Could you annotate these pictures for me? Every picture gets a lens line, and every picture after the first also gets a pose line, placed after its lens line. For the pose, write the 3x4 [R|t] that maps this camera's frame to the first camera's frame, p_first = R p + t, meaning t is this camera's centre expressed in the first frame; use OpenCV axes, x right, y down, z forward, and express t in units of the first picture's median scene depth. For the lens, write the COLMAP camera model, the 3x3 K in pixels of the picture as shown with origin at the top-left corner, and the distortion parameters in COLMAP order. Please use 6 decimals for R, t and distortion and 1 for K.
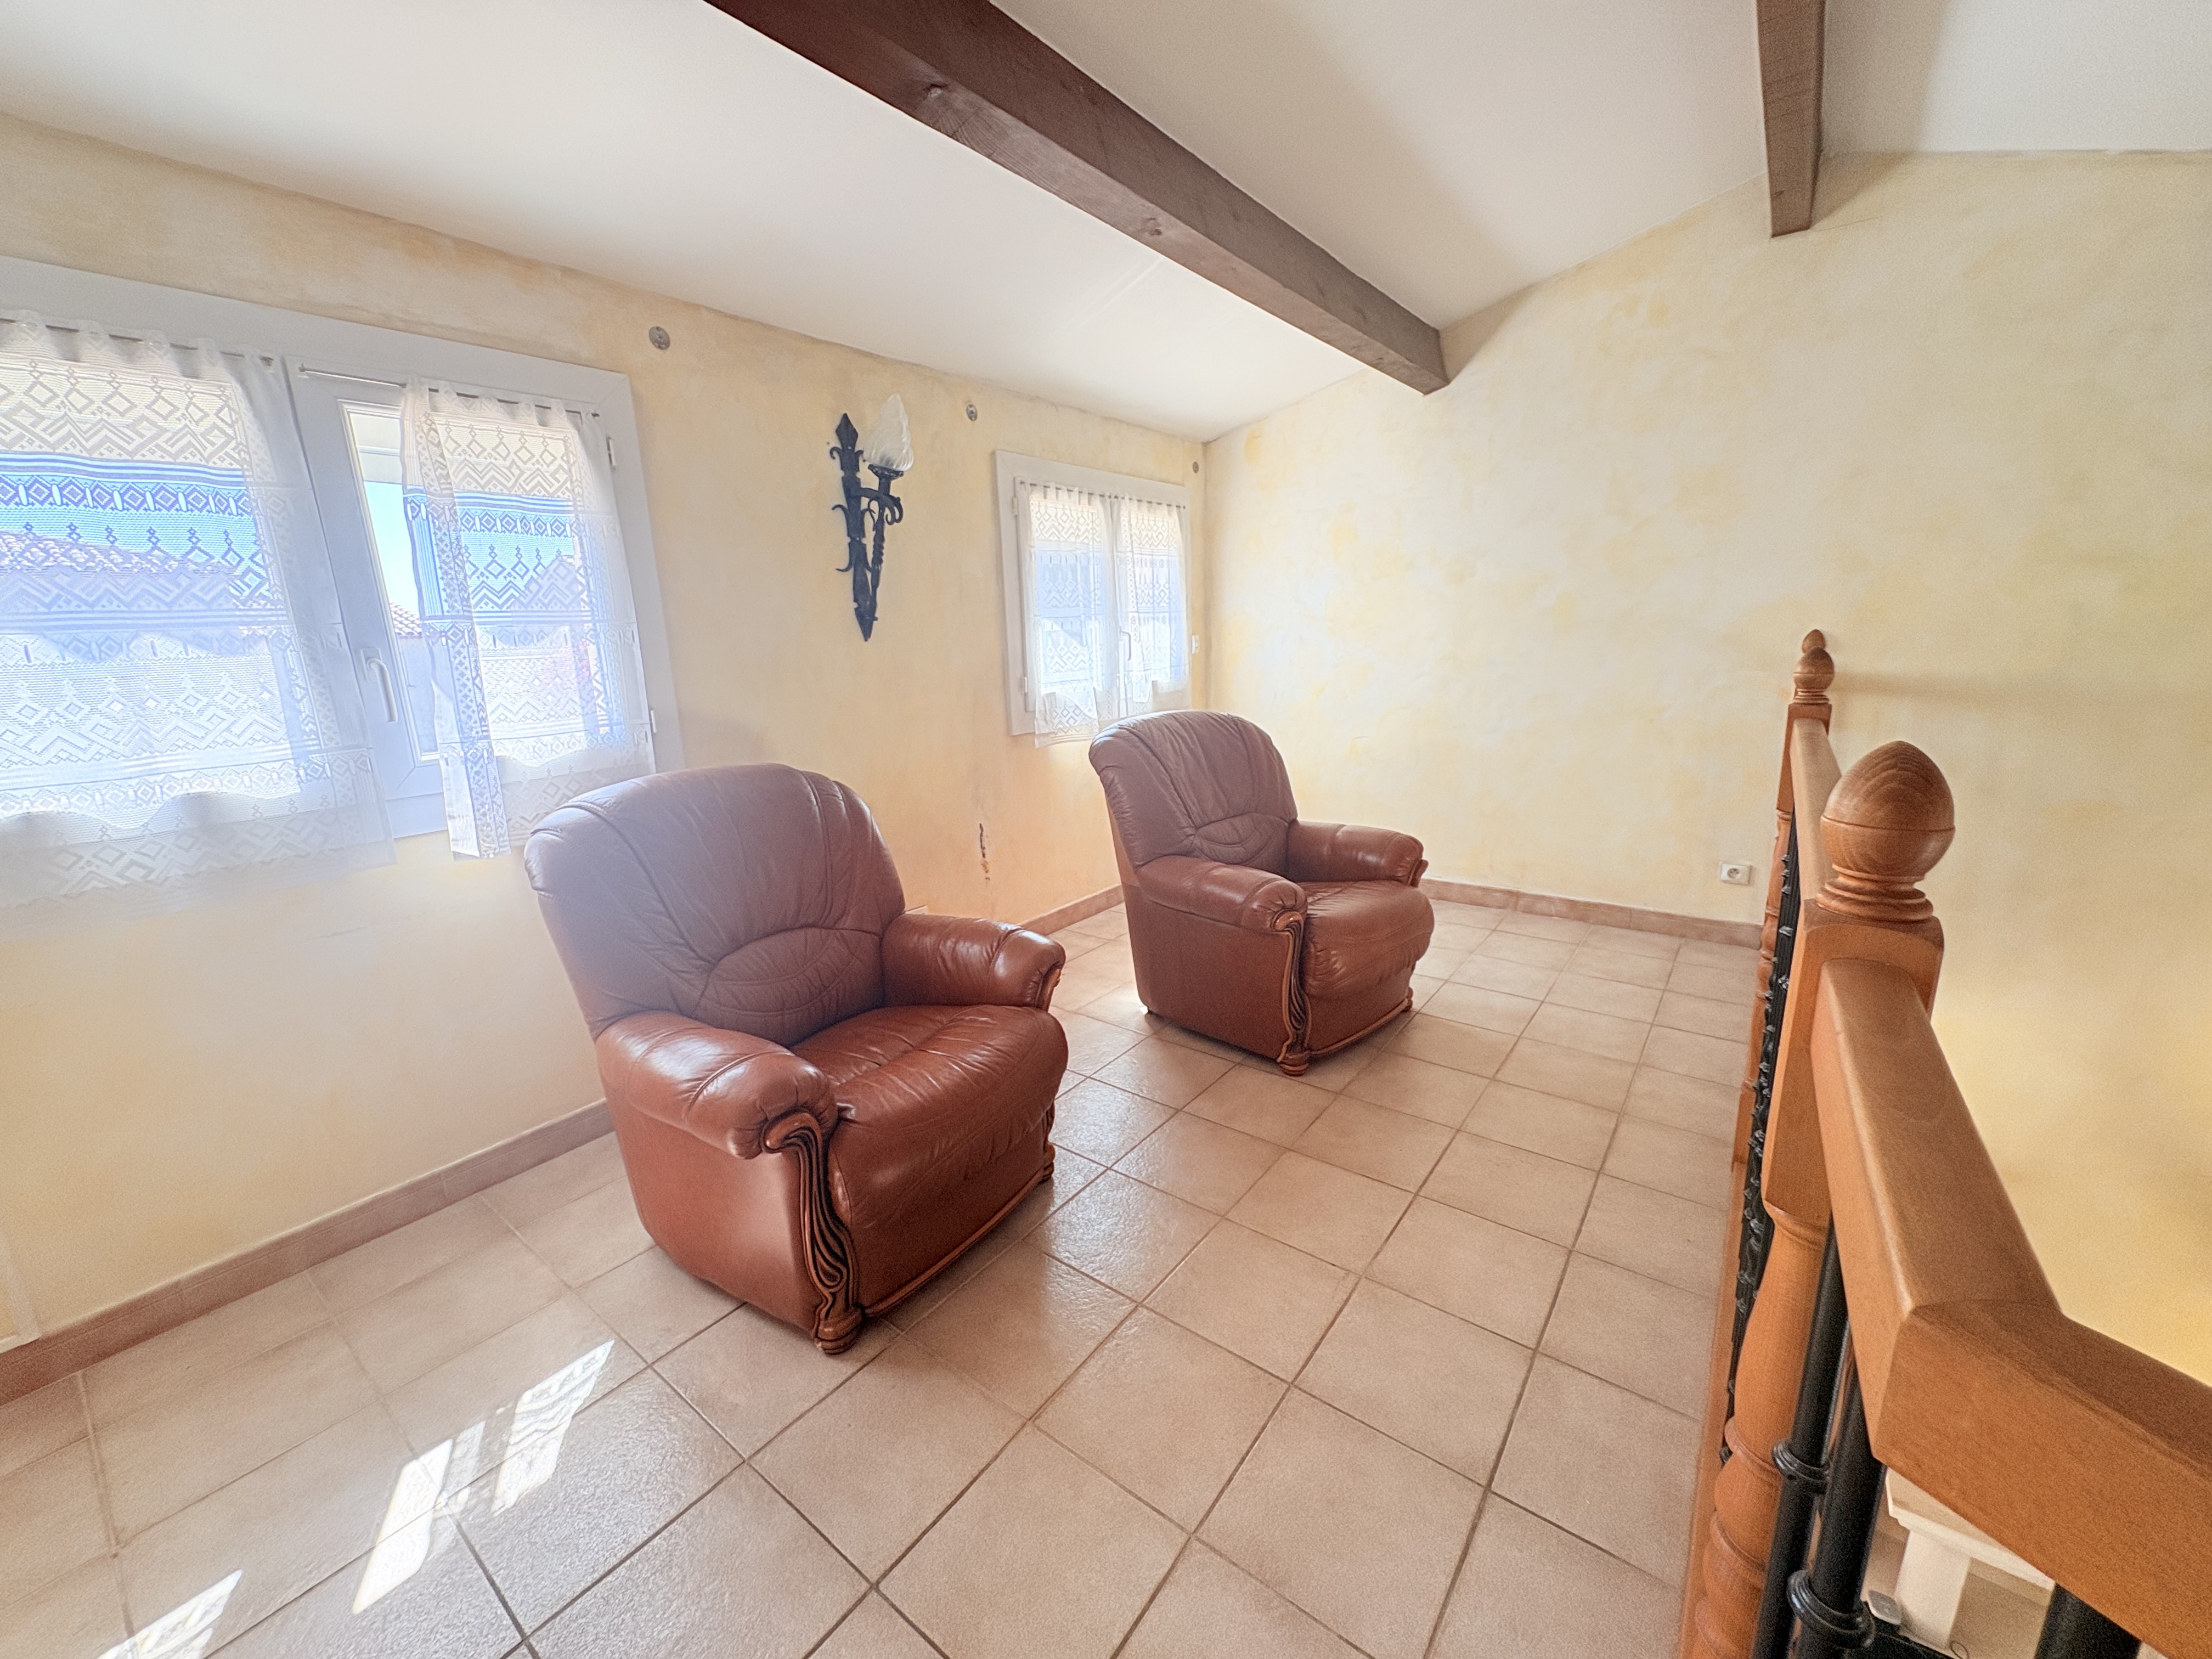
lens RADIAL K [[888.0, 0, 1103.7], [0, 888.0, 823.5], [0, 0, 1]] dist [0.002698, 0.000504]
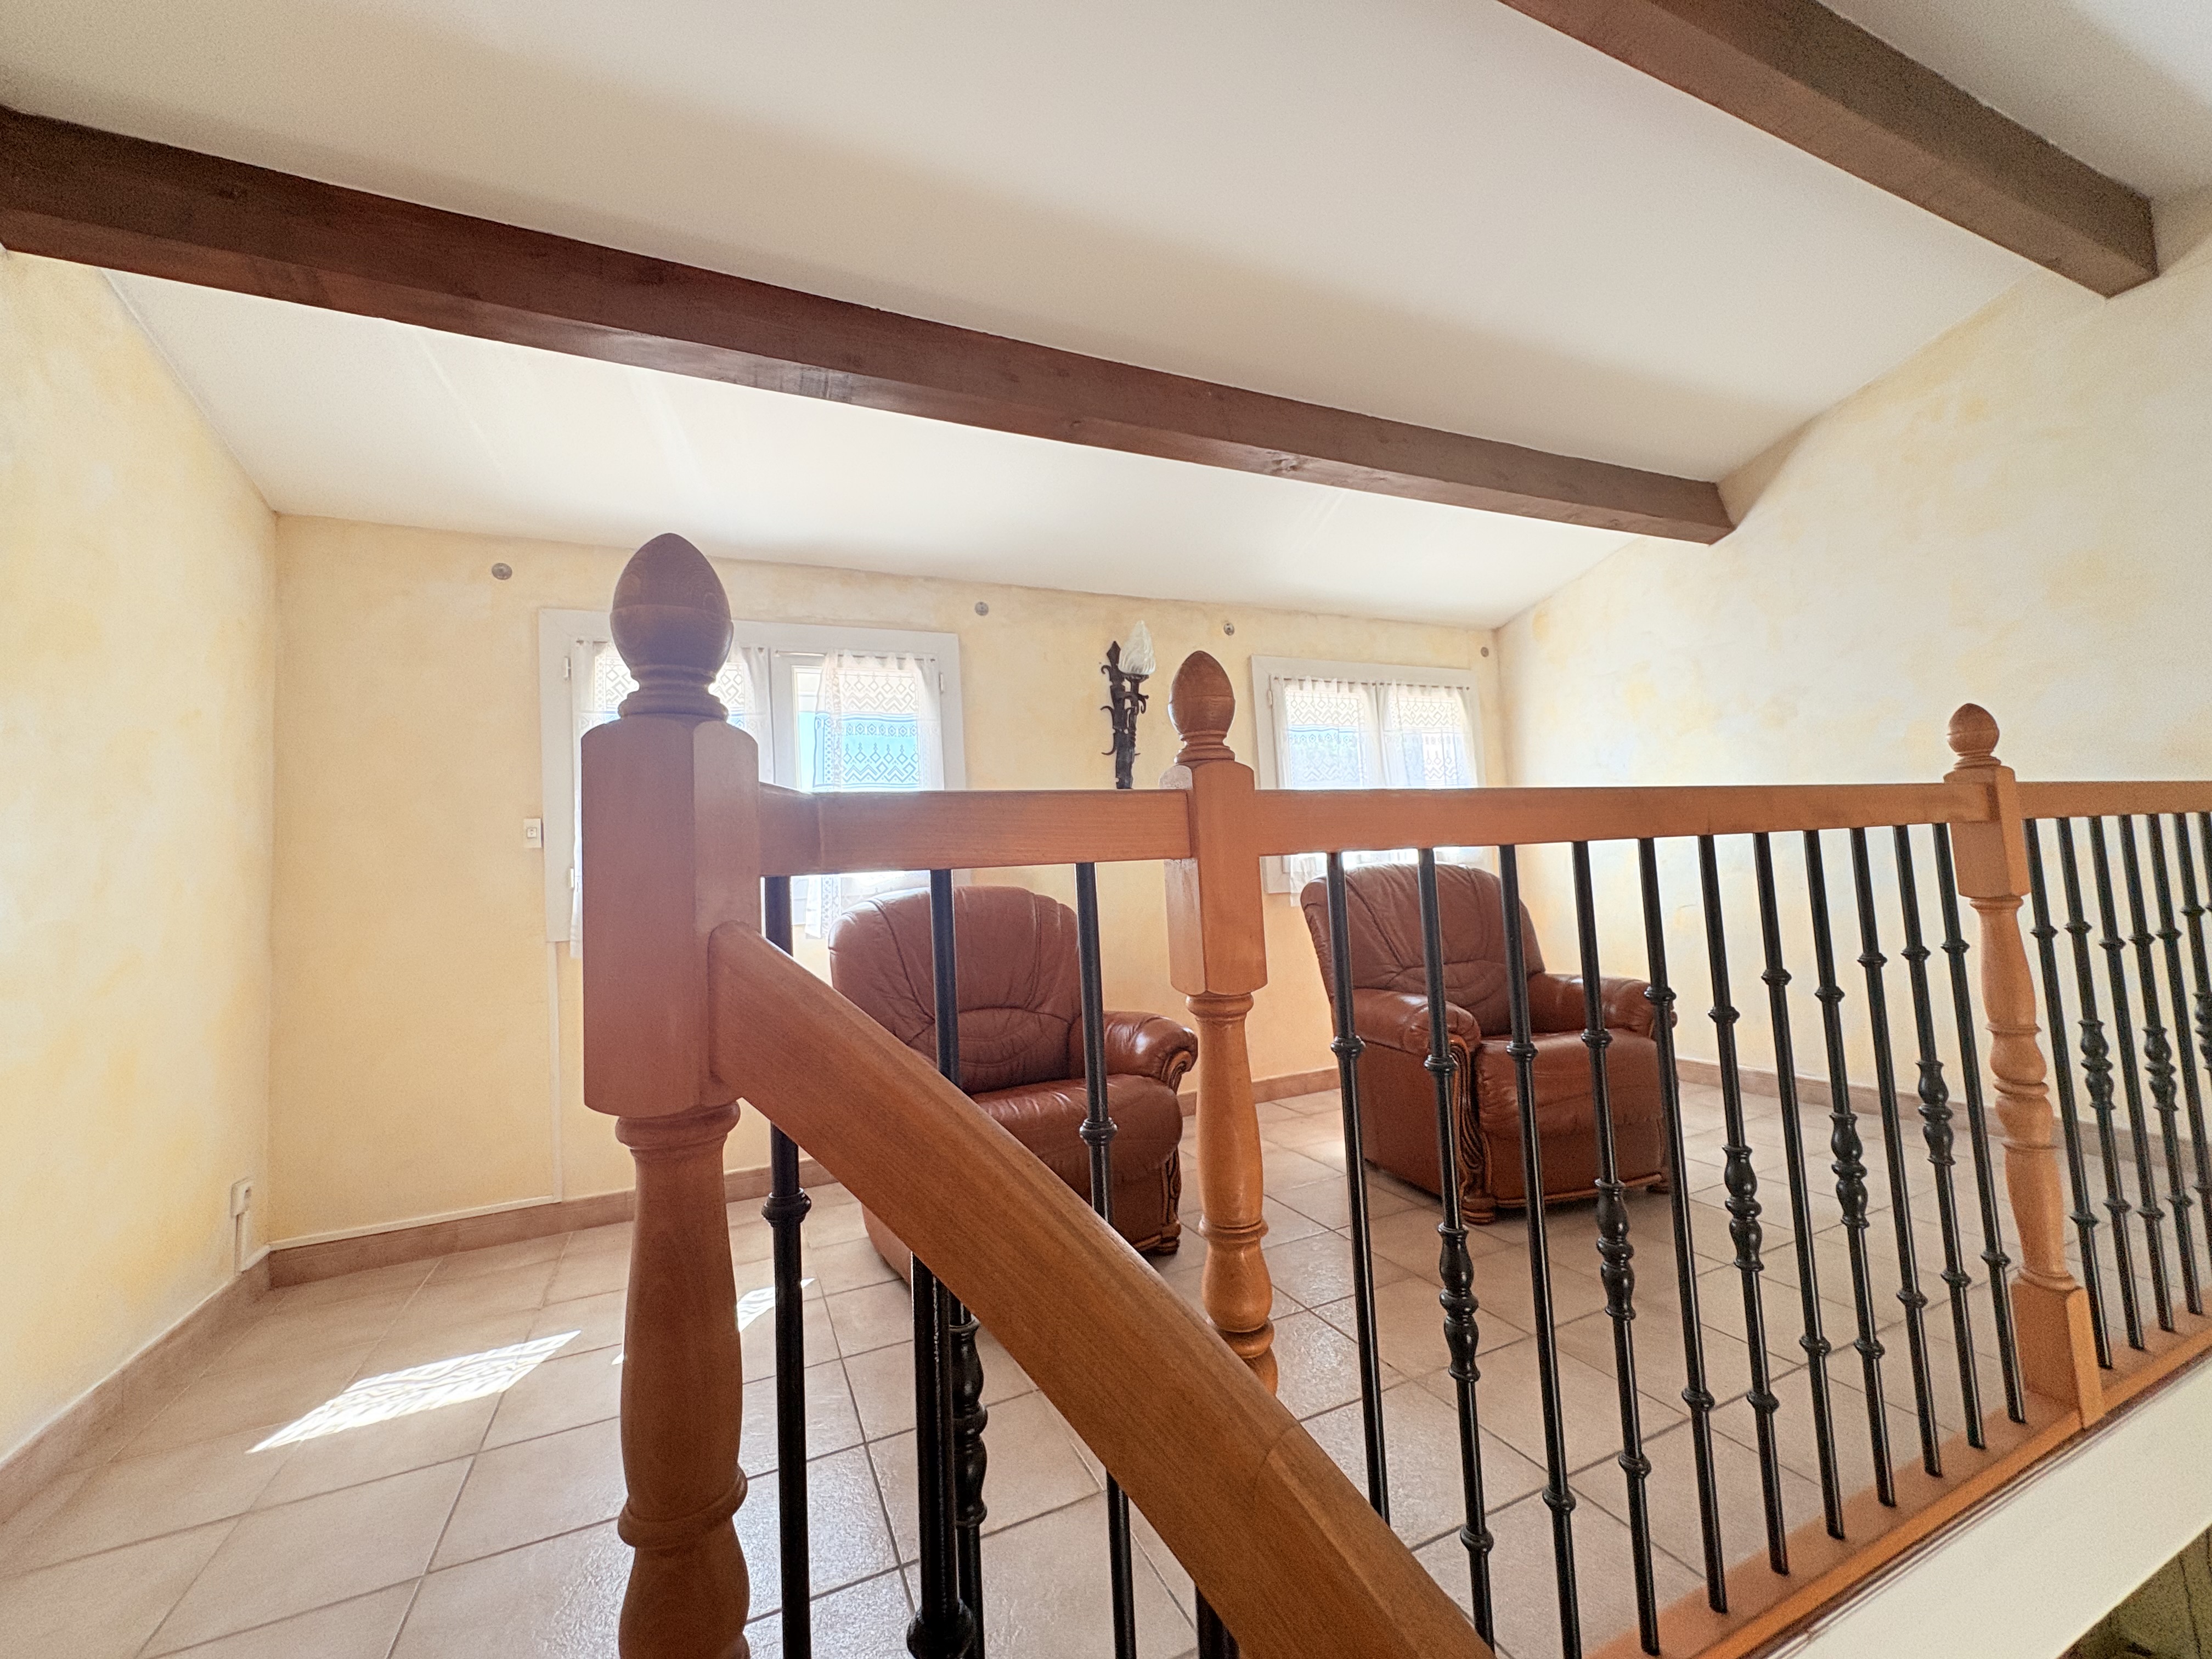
lens RADIAL K [[888.0, 0, 1107.1], [0, 888.0, 821.7], [0, 0, 1]] dist [0.002698, 0.000504]
pose [[0.878855, -0.050517, -0.474407, 0.316597], [-0.075698, 0.967016, -0.243206, 0.125044], [0.471045, 0.249655, 0.846043, -0.064777]]
